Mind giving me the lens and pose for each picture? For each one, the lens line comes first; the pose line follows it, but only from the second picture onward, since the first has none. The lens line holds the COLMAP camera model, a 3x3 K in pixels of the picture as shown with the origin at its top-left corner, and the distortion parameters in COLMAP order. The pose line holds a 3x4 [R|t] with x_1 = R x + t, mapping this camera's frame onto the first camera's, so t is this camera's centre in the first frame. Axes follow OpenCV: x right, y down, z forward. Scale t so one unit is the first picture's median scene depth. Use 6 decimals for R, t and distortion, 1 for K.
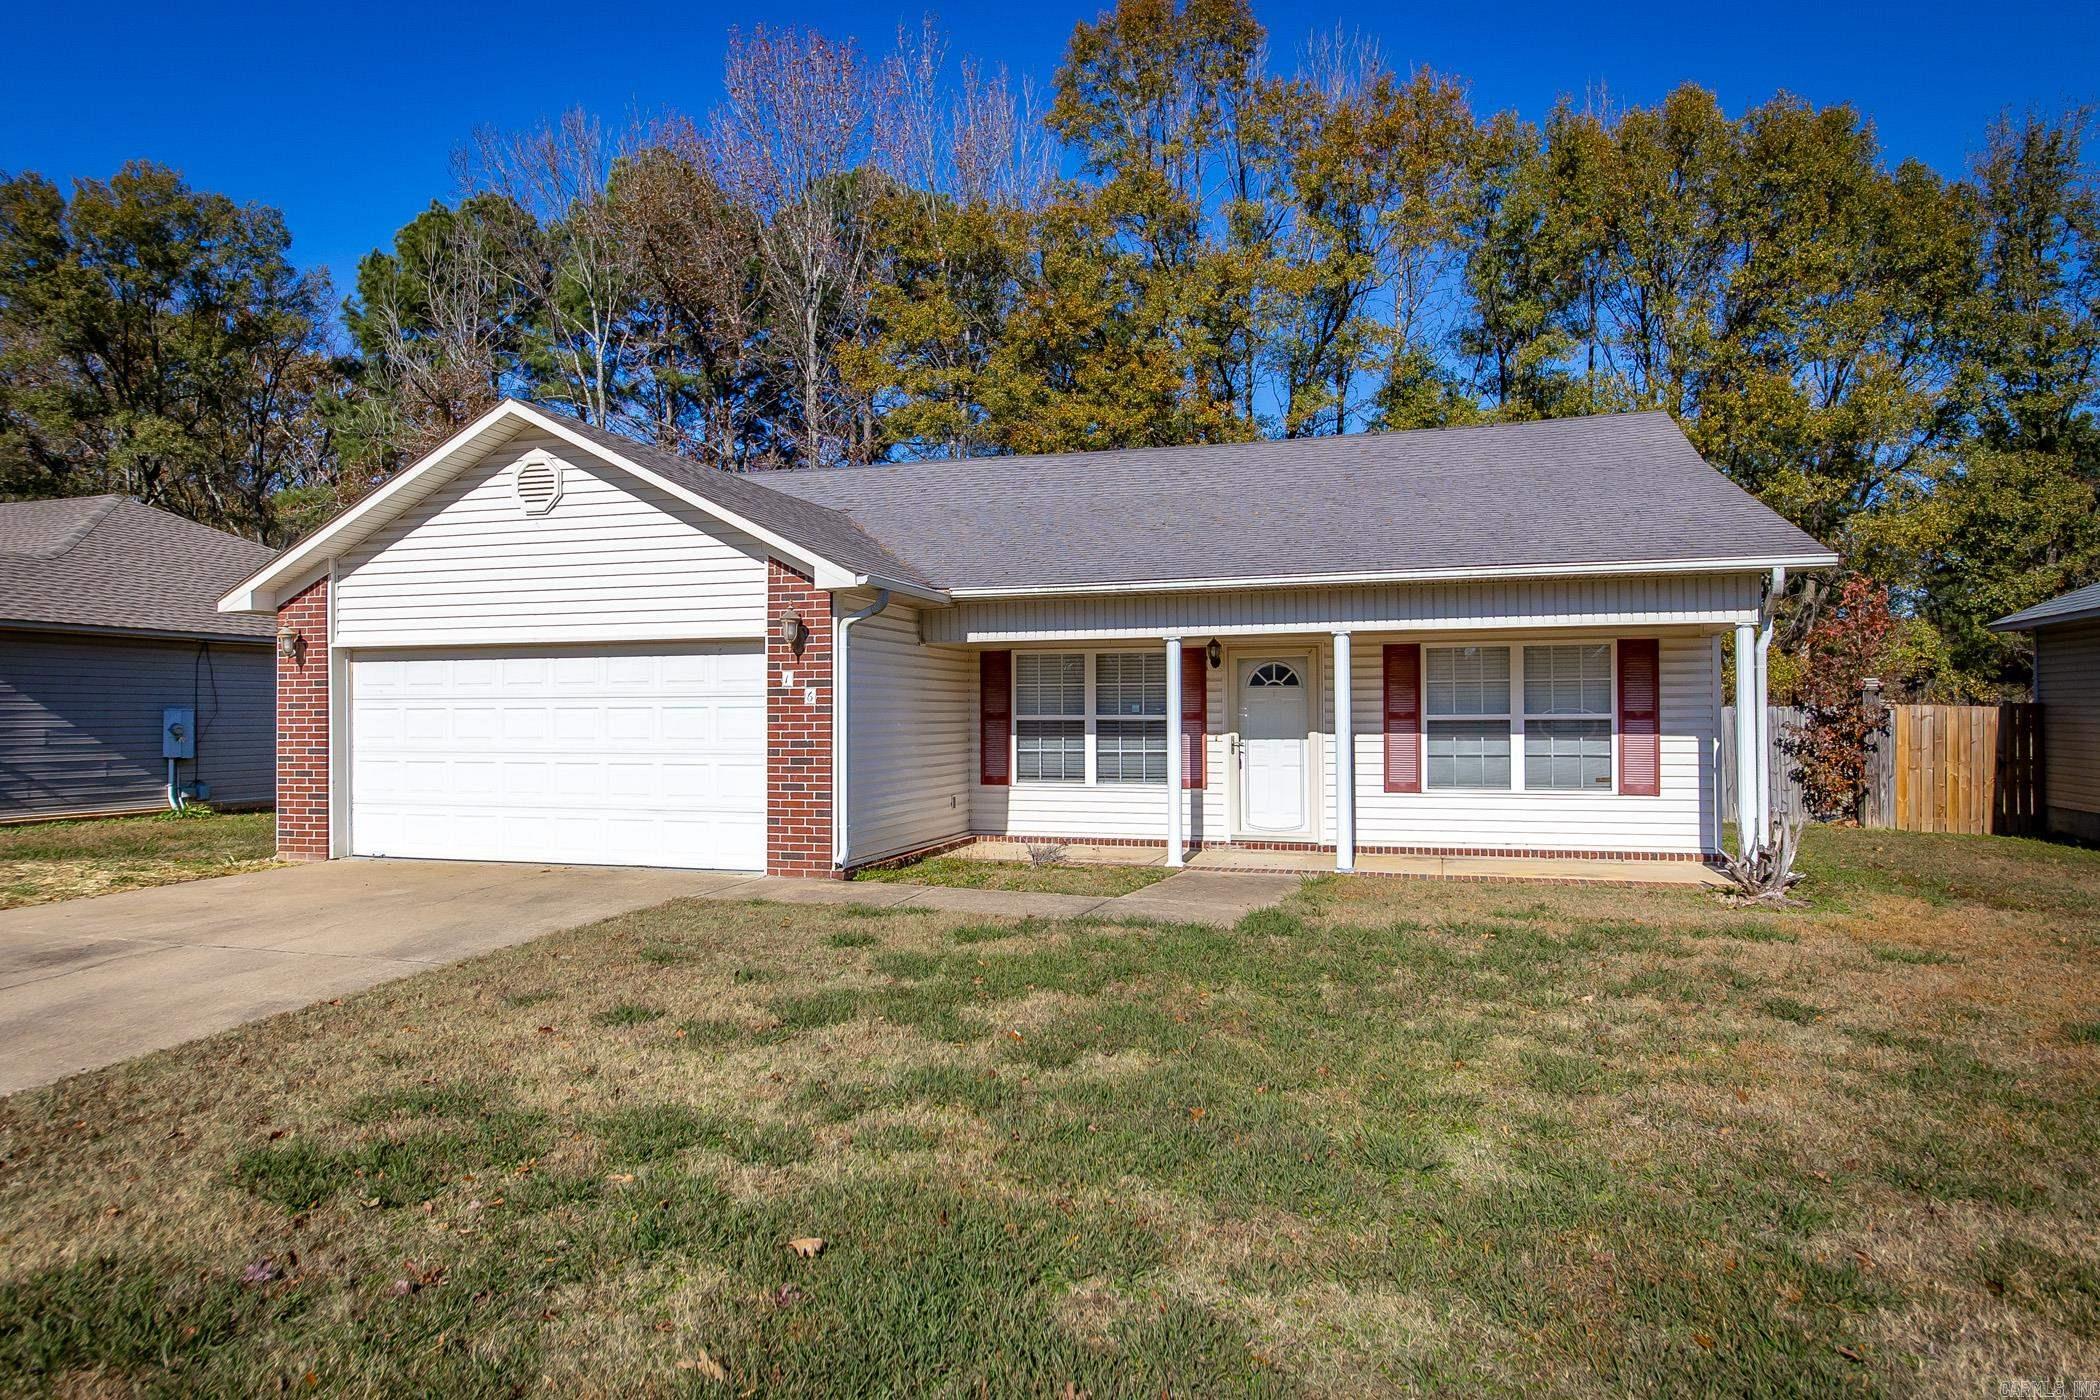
lens RADIAL K [[1153.8, 0, 1048.1], [0, 1153.8, 709.5], [0, 0, 1]] dist [0.000040, -0.000404]
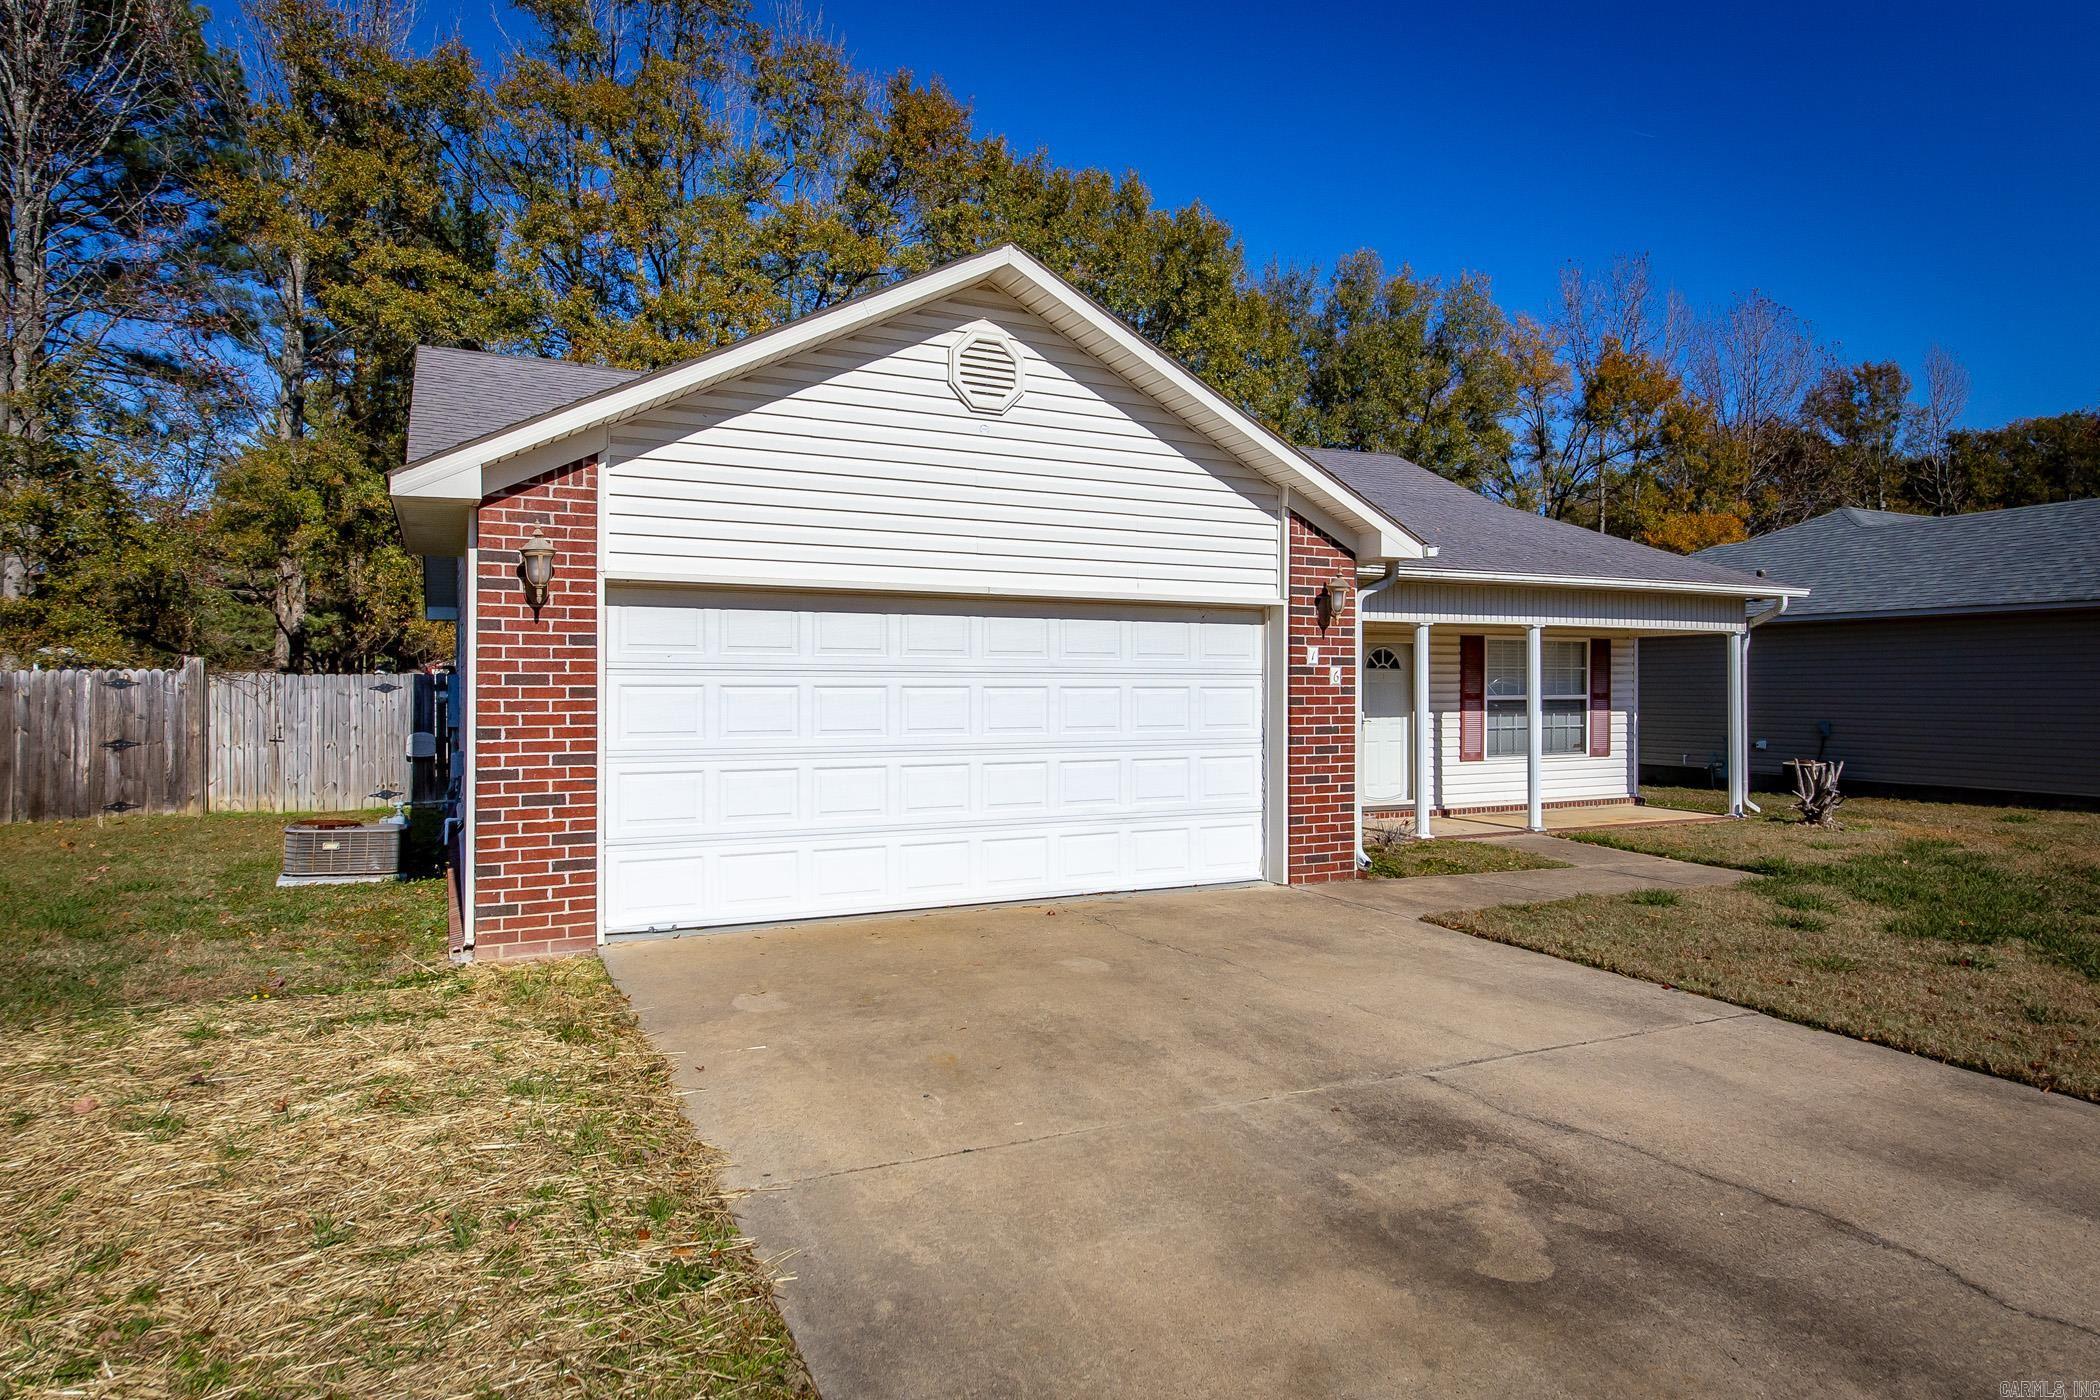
lens RADIAL K [[1153.8, 0, 1044.6], [0, 1153.8, 688.1], [0, 0, 1]] dist [0.000040, -0.000404]
pose [[0.752338, 0.004359, 0.658762, -0.850433], [-0.006846, 0.999976, 0.001202, -0.001409], [-0.658741, -0.005414, 0.752350, 0.428399]]
